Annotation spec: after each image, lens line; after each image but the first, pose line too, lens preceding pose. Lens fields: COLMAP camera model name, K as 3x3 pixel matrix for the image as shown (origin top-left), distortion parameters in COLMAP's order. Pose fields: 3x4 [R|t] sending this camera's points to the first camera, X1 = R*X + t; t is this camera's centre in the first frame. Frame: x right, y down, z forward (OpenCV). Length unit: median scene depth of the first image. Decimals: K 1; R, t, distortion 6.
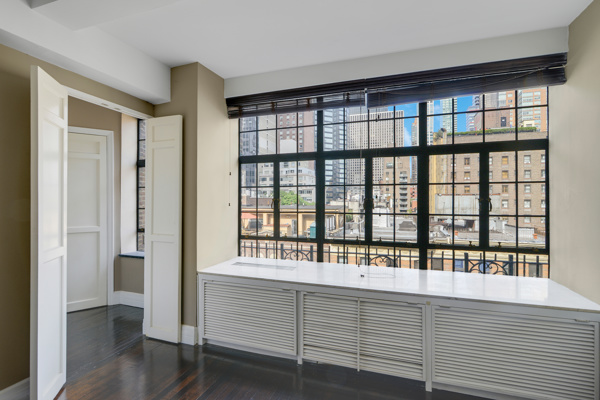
lens RADIAL K [[275.0, 0, 303.0], [0, 275.0, 198.8], [0, 0, 1]] dist [0.001222, -0.000076]
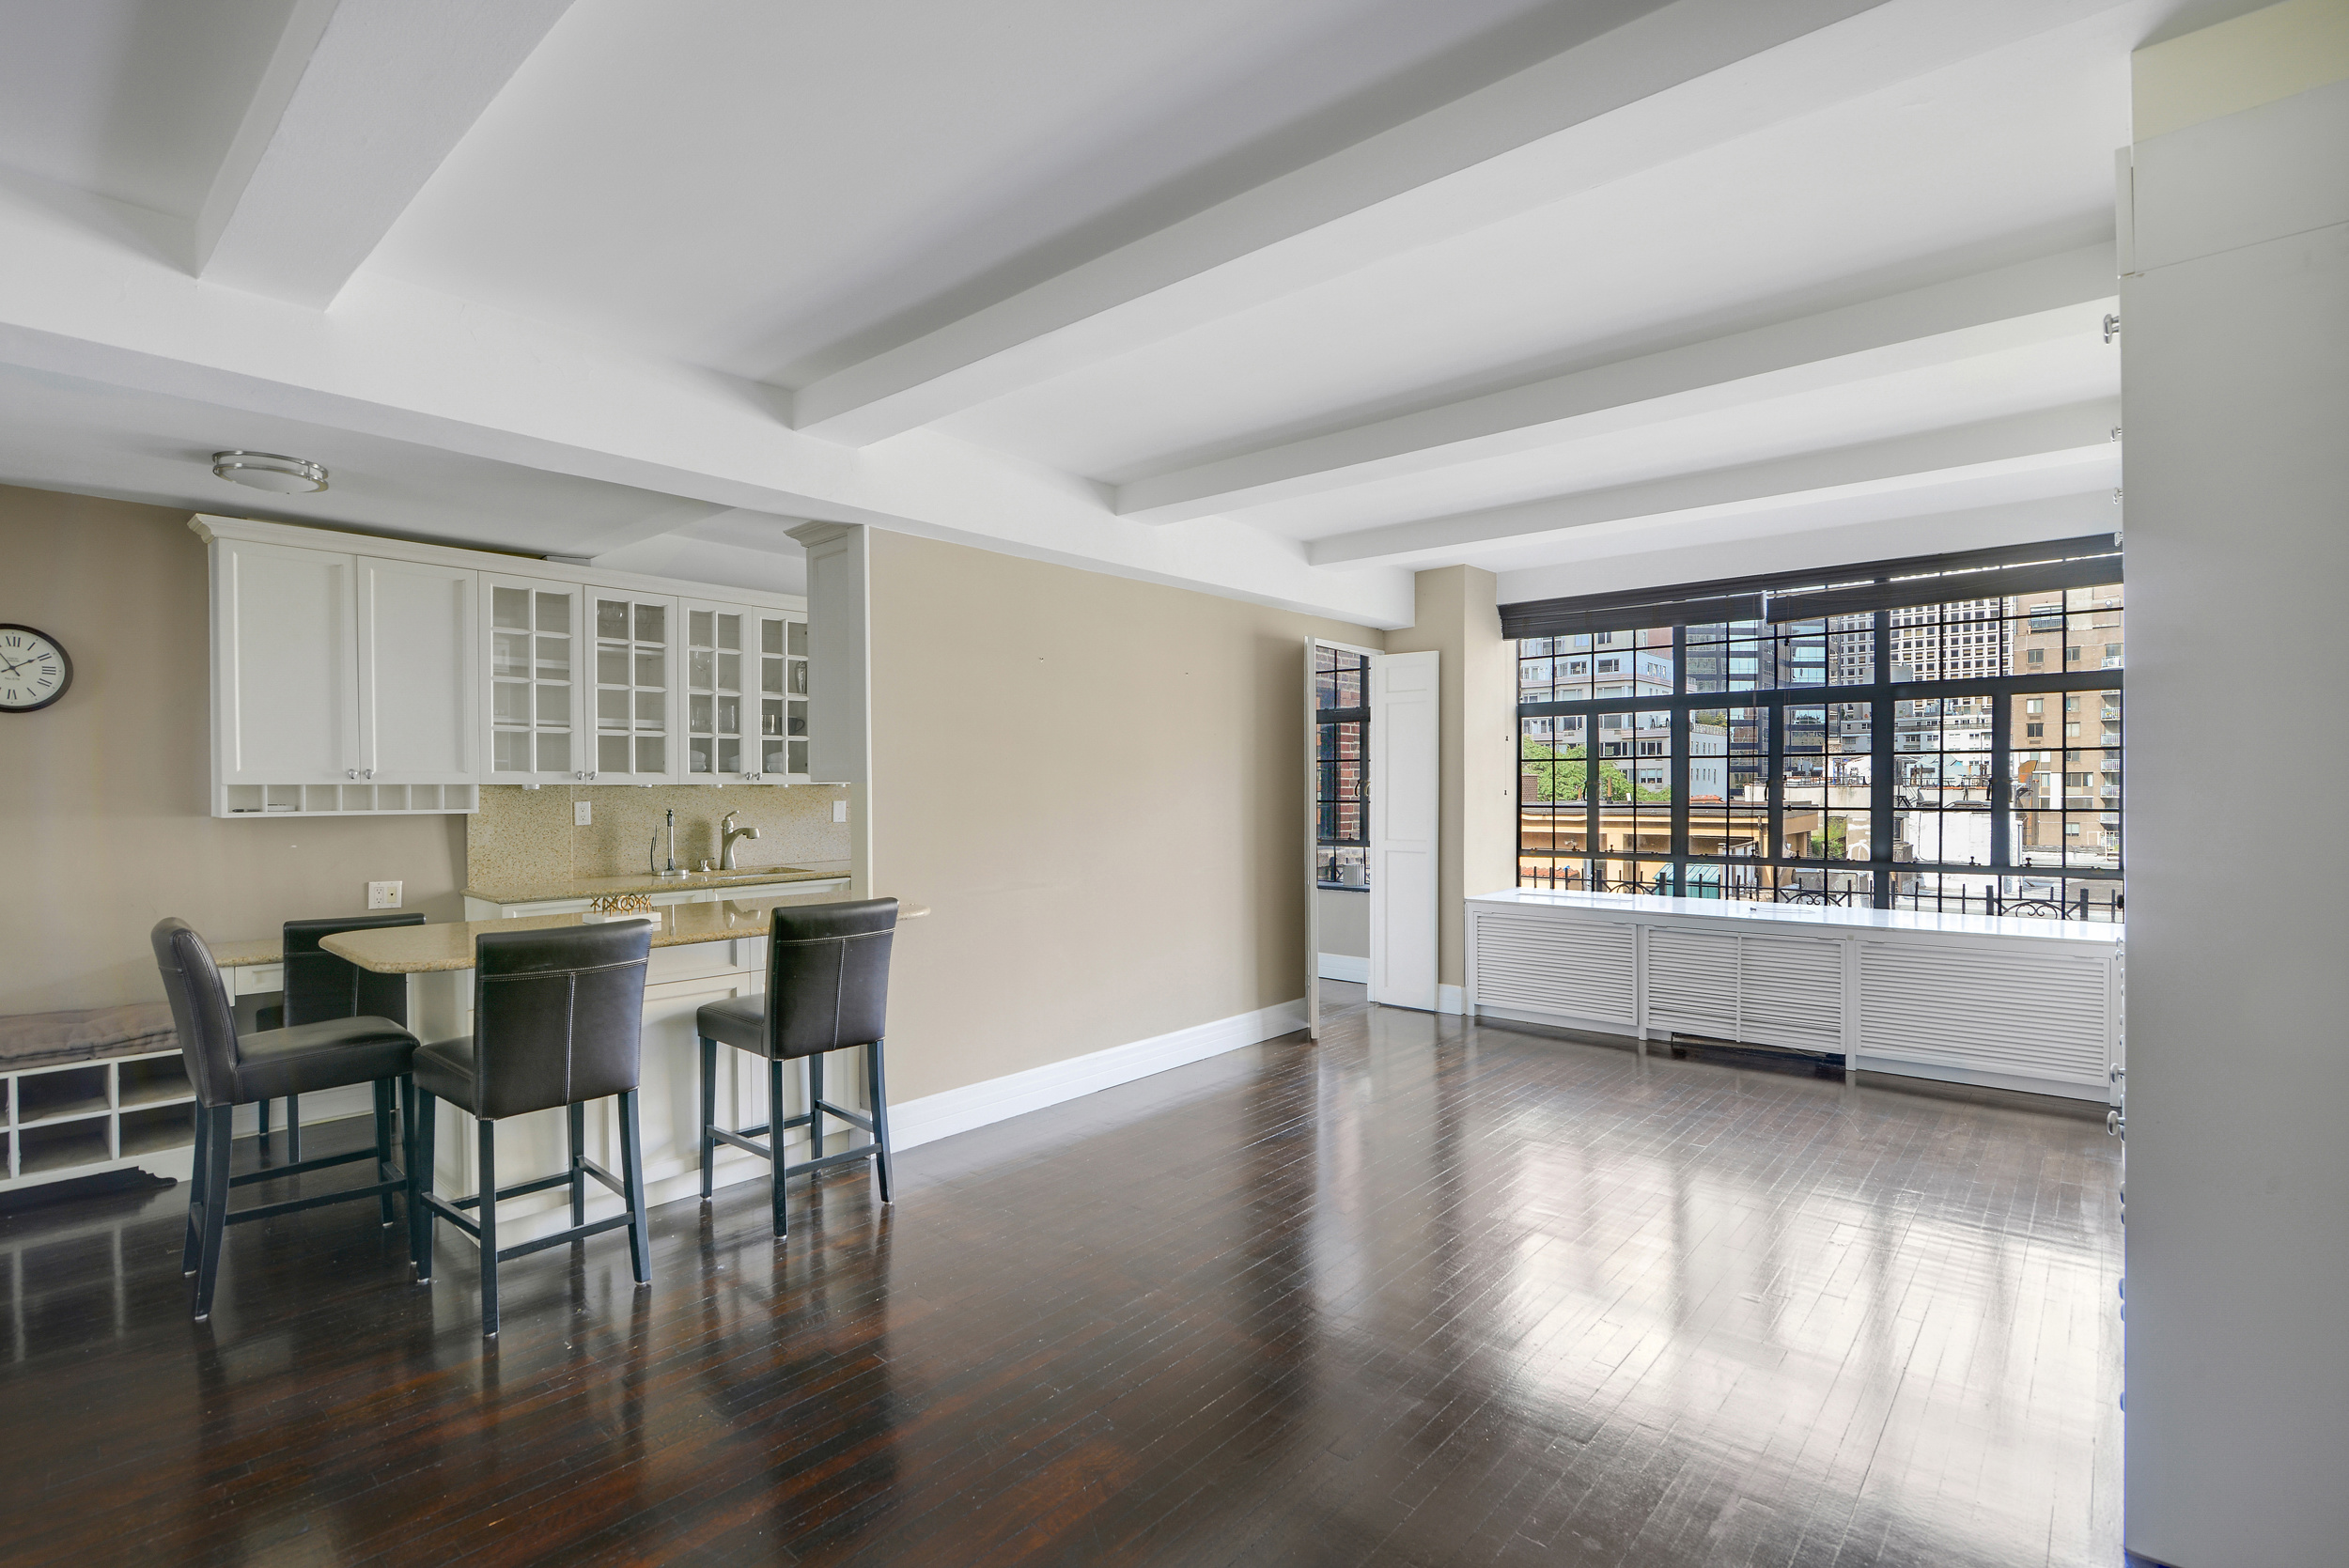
lens RADIAL K [[1076.4, 0, 1208.1], [0, 1076.4, 792.4], [0, 0, 1]] dist [0.001222, -0.000076]
pose [[0.928969, -0.003461, -0.370141, -0.017938], [0.009543, 0.999848, 0.014602, -0.020213], [0.370034, -0.017098, 0.928861, -1.503301]]
